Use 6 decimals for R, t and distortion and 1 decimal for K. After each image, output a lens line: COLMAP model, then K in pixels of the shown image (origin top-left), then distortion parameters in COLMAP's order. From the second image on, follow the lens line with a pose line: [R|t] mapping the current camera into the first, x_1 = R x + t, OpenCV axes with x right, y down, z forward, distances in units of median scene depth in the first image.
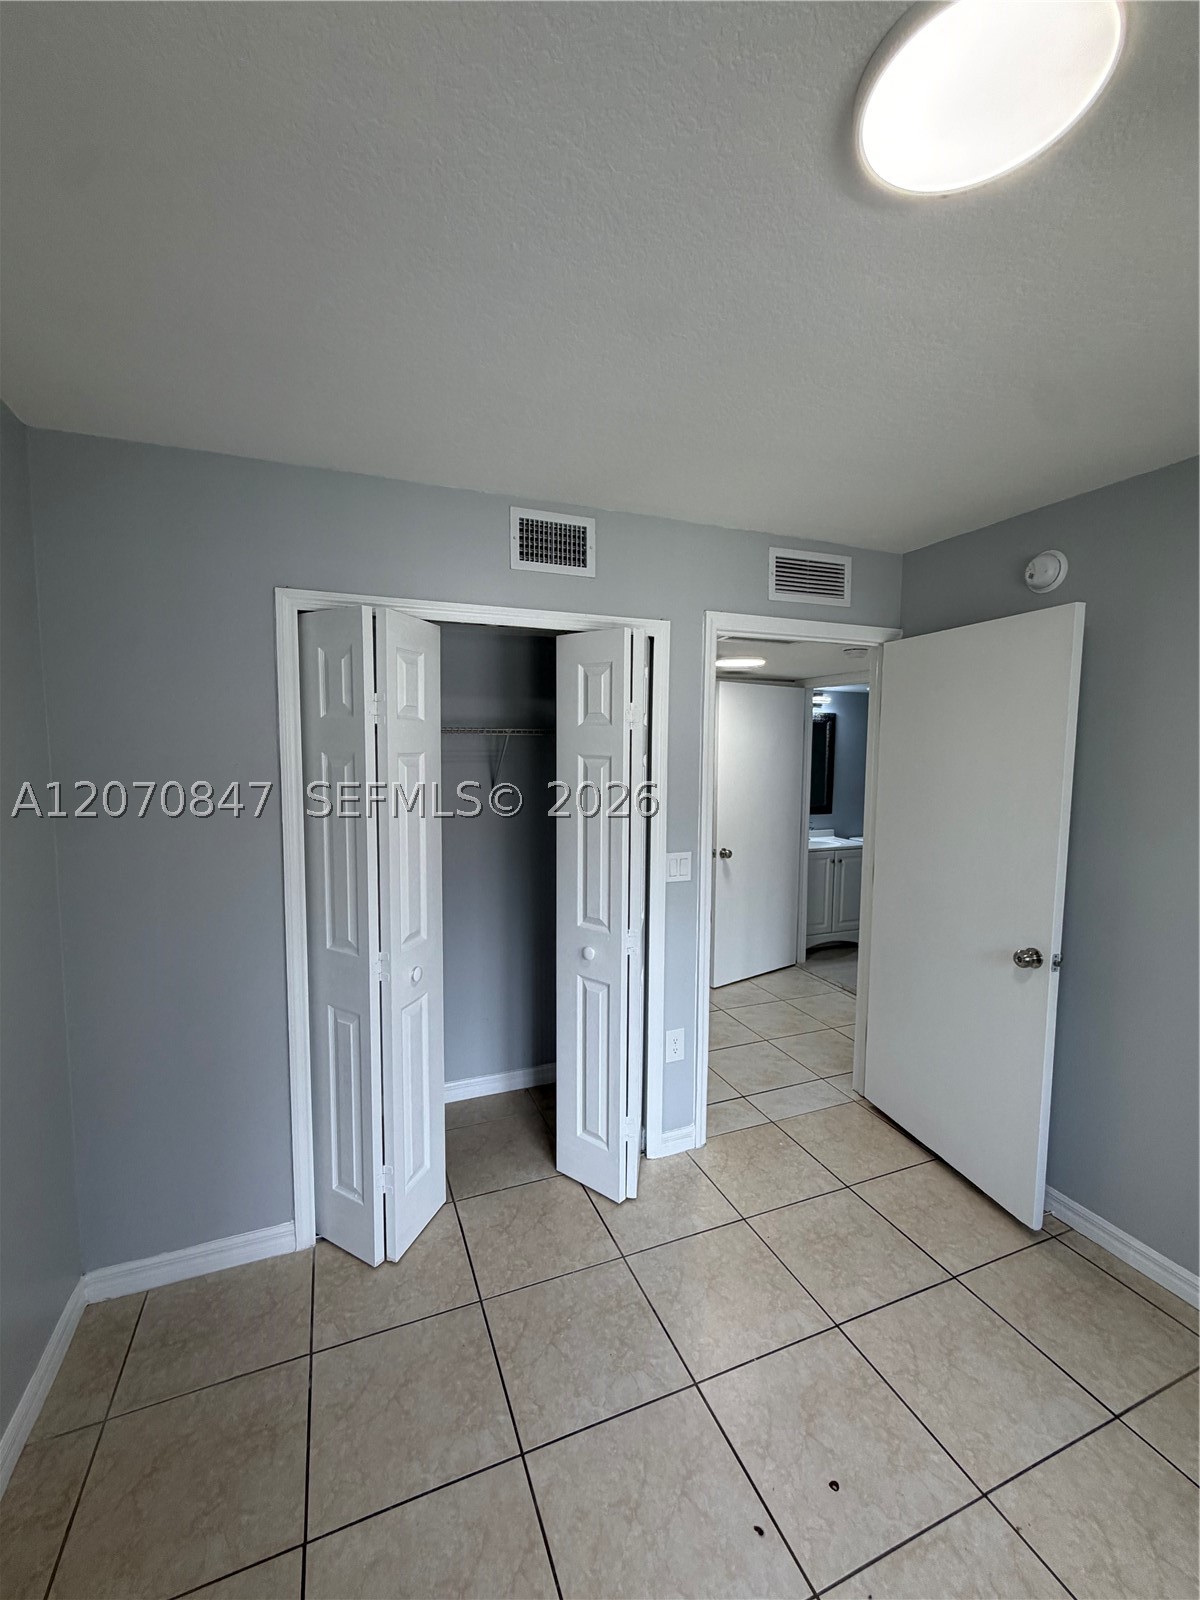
lens RADIAL K [[646.7, 0, 601.4], [0, 646.7, 801.3], [0, 0, 1]] dist [0.001479, 0.000151]
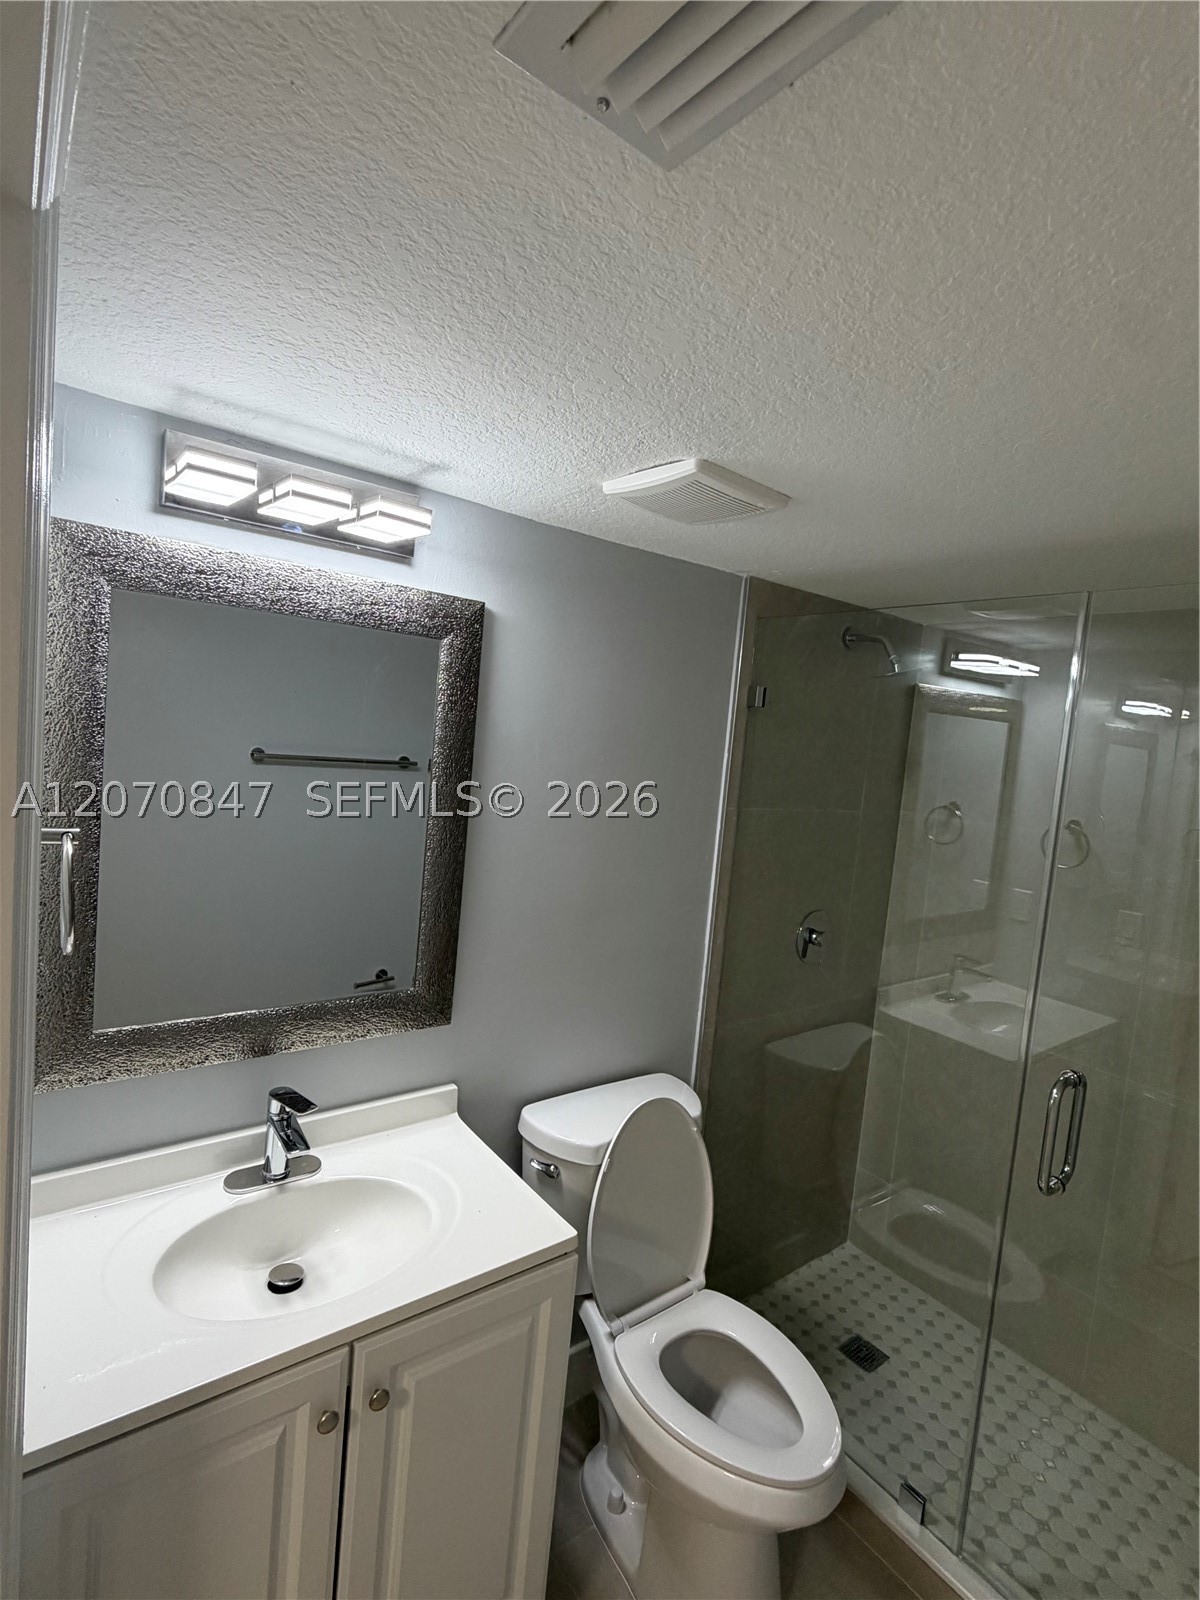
lens RADIAL K [[784.5, 0, 601.8], [0, 784.5, 798.1], [0, 0, 1]] dist [-0.000117, -0.000934]
pose [[0.960469, 0.056980, 0.272493, 0.842081], [-0.062564, 0.997971, 0.011840, -0.187772], [-0.271265, -0.028420, 0.962085, 1.829329]]
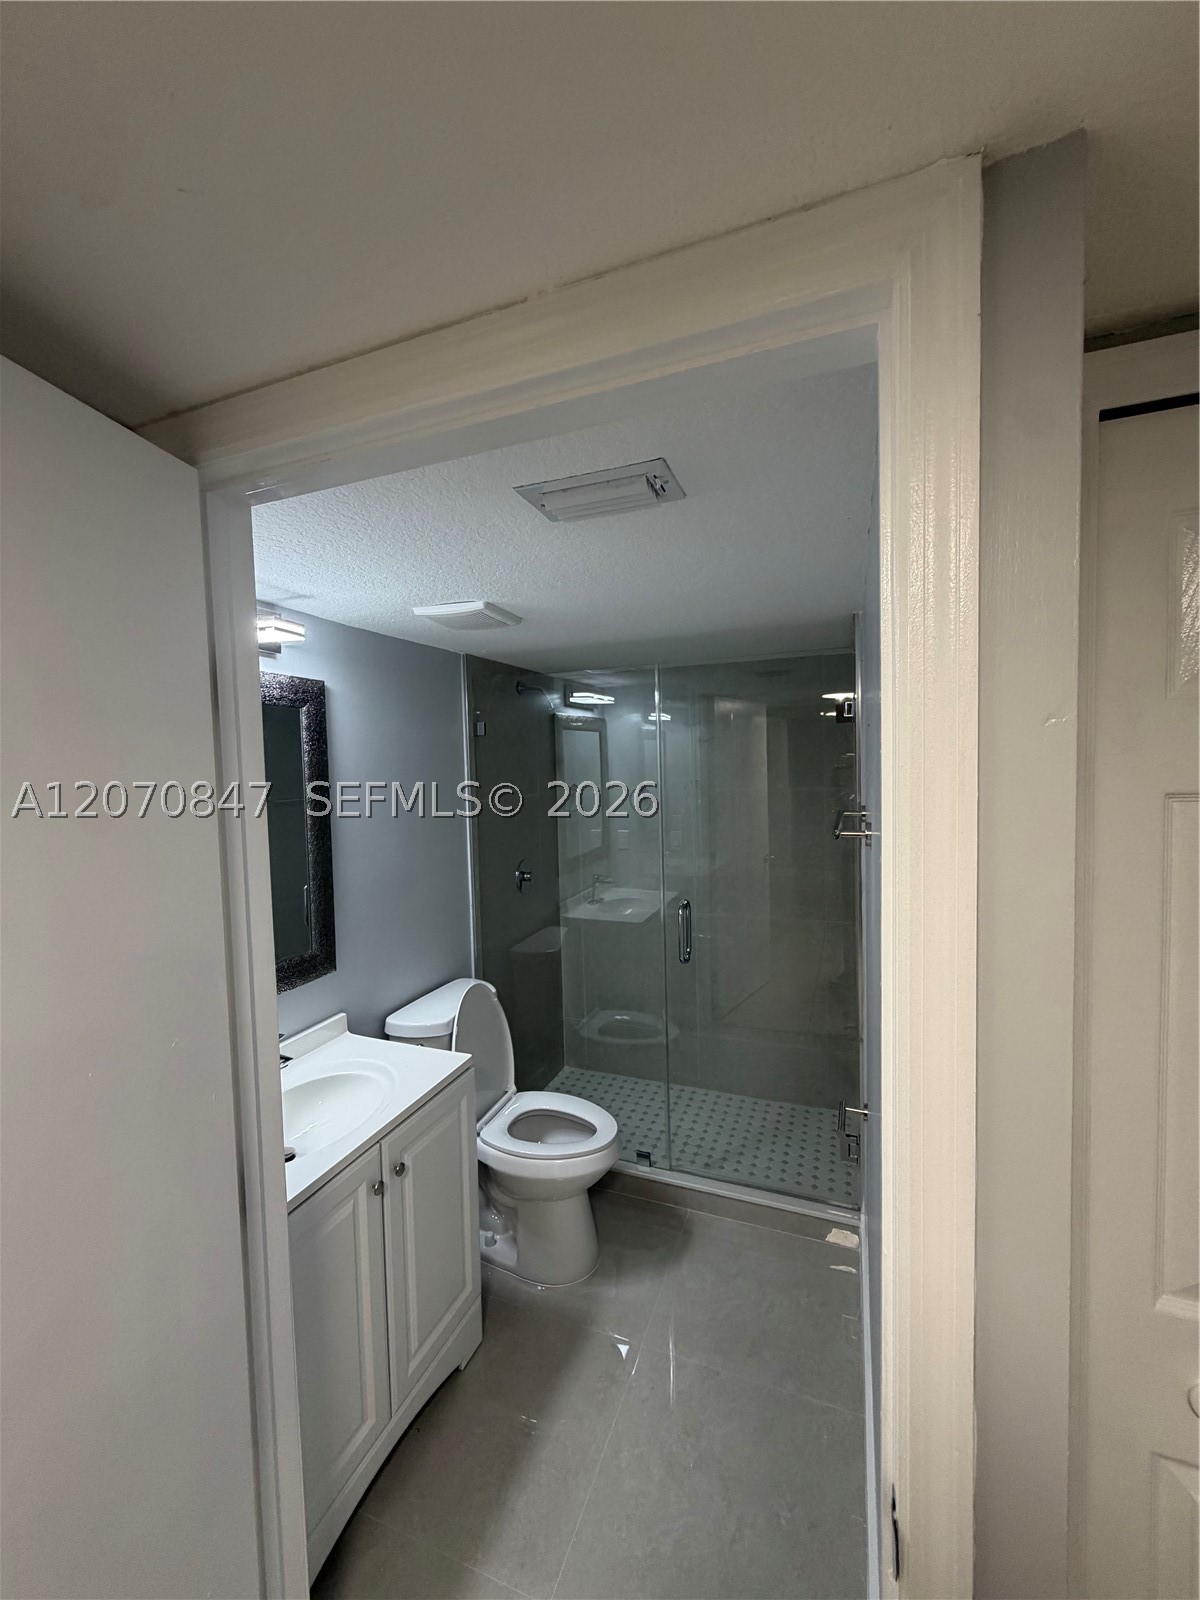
lens RADIAL K [[638.6, 0, 601.6], [0, 638.6, 797.0], [0, 0, 1]] dist [0.000365, -0.000444]
pose [[0.684113, -0.060740, 0.726842, 0.541054], [0.084526, 0.996414, 0.003710, -0.166206], [-0.724461, 0.058899, 0.686794, 1.697032]]
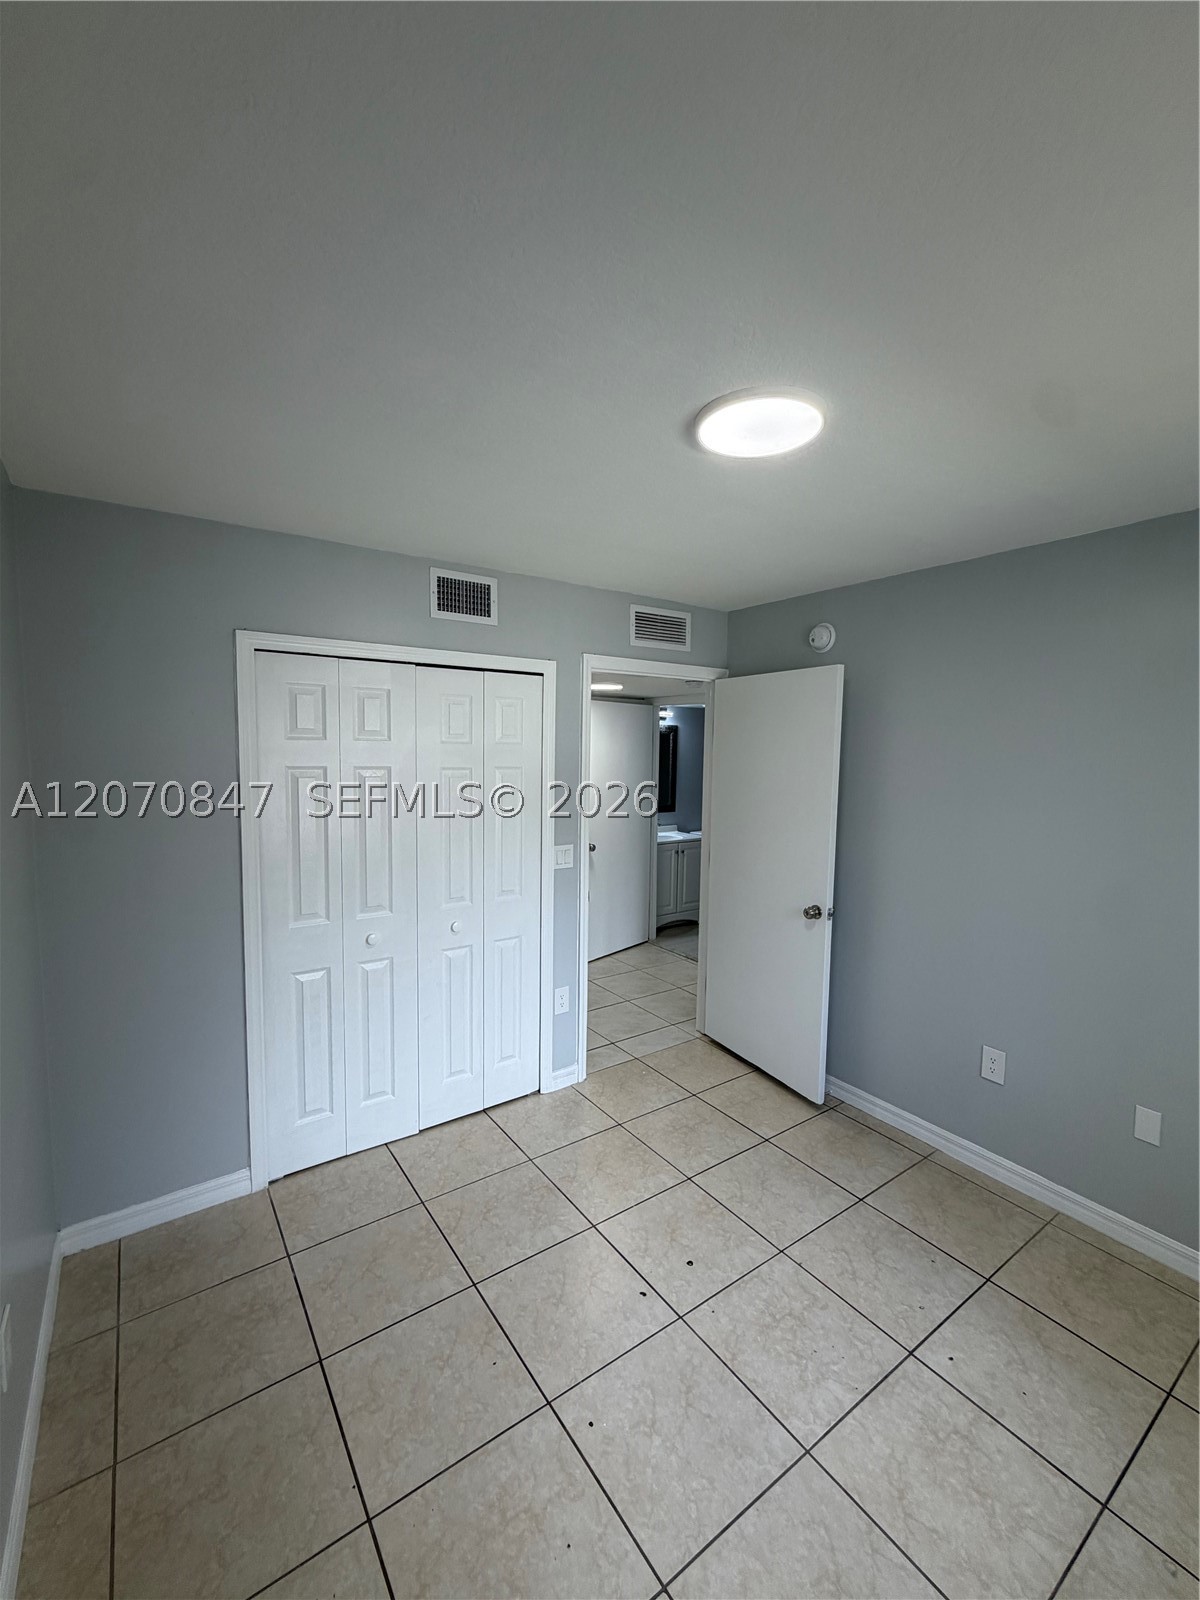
lens RADIAL K [[643.8, 0, 591.0], [0, 643.8, 802.6], [0, 0, 1]] dist [0.000715, 0.000001]
pose [[0.976332, -0.012652, 0.215909, -0.108545], [0.012165, 0.999920, 0.003584, -0.007905], [-0.215937, -0.000873, 0.976407, -0.254541]]
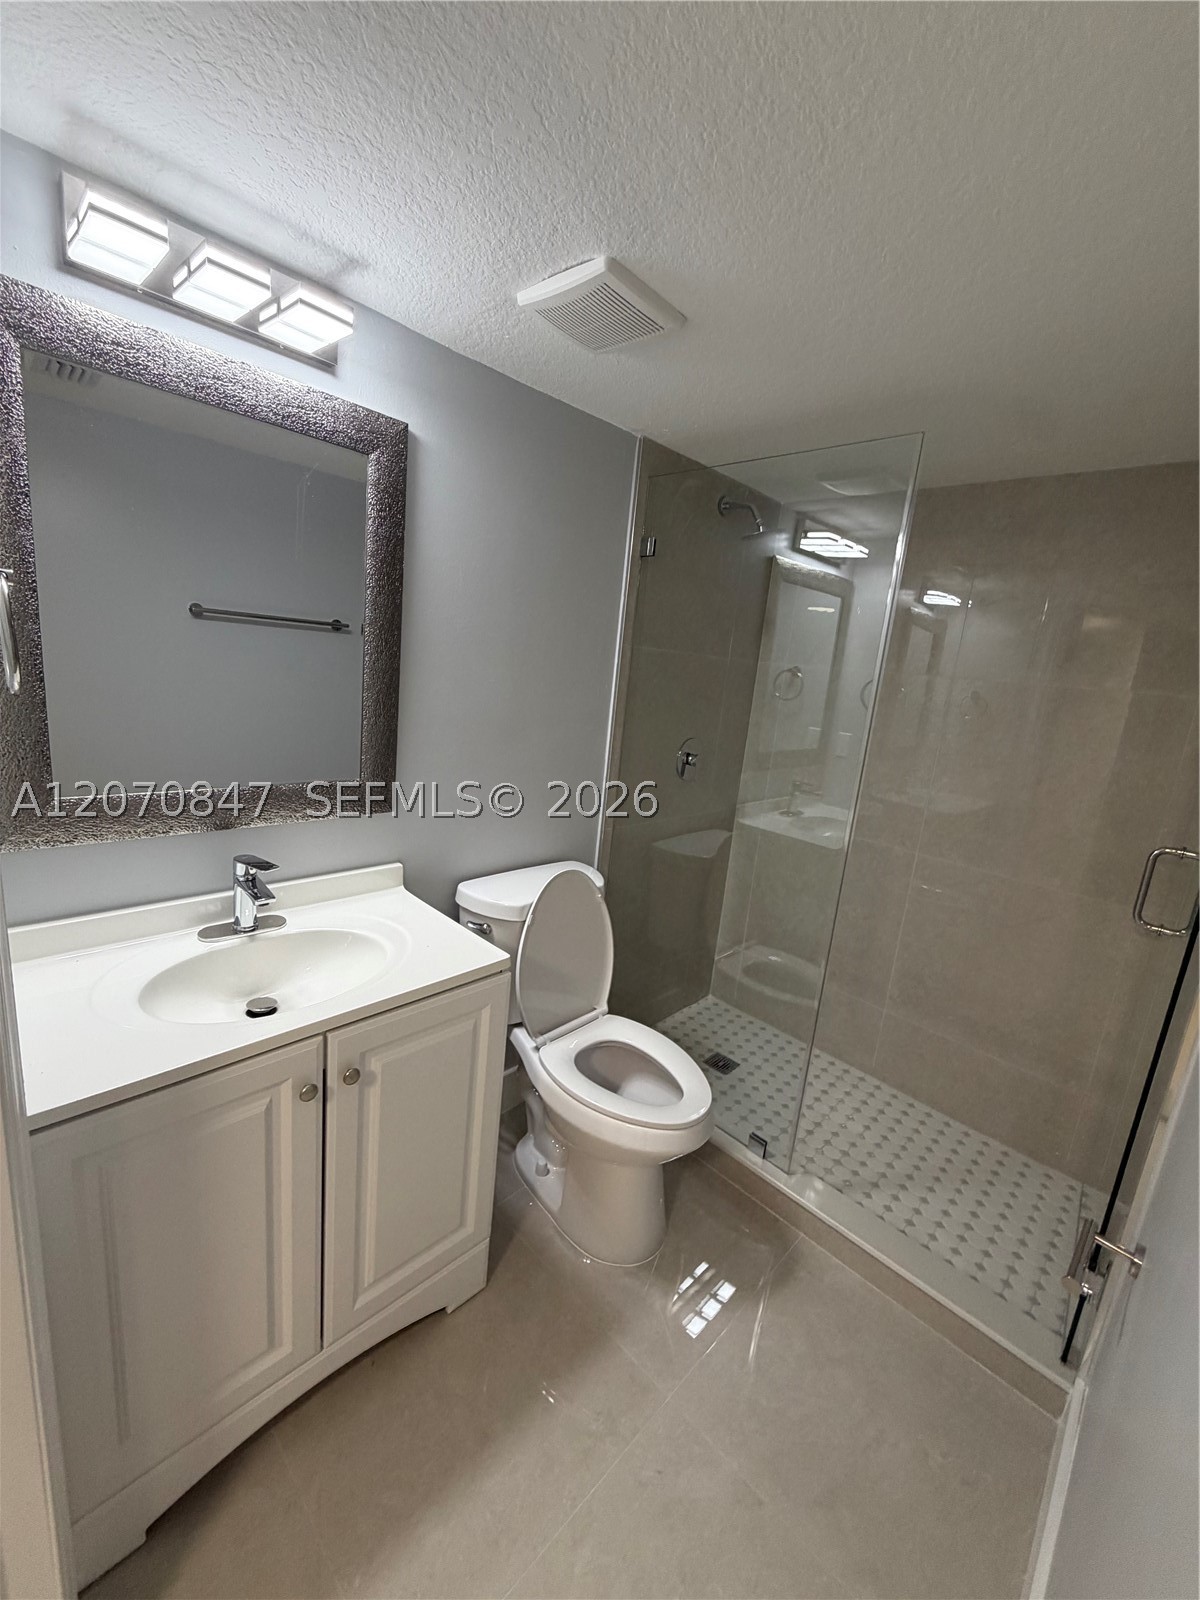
lens RADIAL K [[638.4, 0, 601.1], [0, 638.4, 797.1], [0, 0, 1]] dist [-0.000195, -0.000314]
pose [[0.912149, -0.003669, 0.409843, 0.838167], [-0.060323, 0.987868, 0.143098, -0.085866], [-0.405396, -0.155250, 0.900862, 1.847197]]
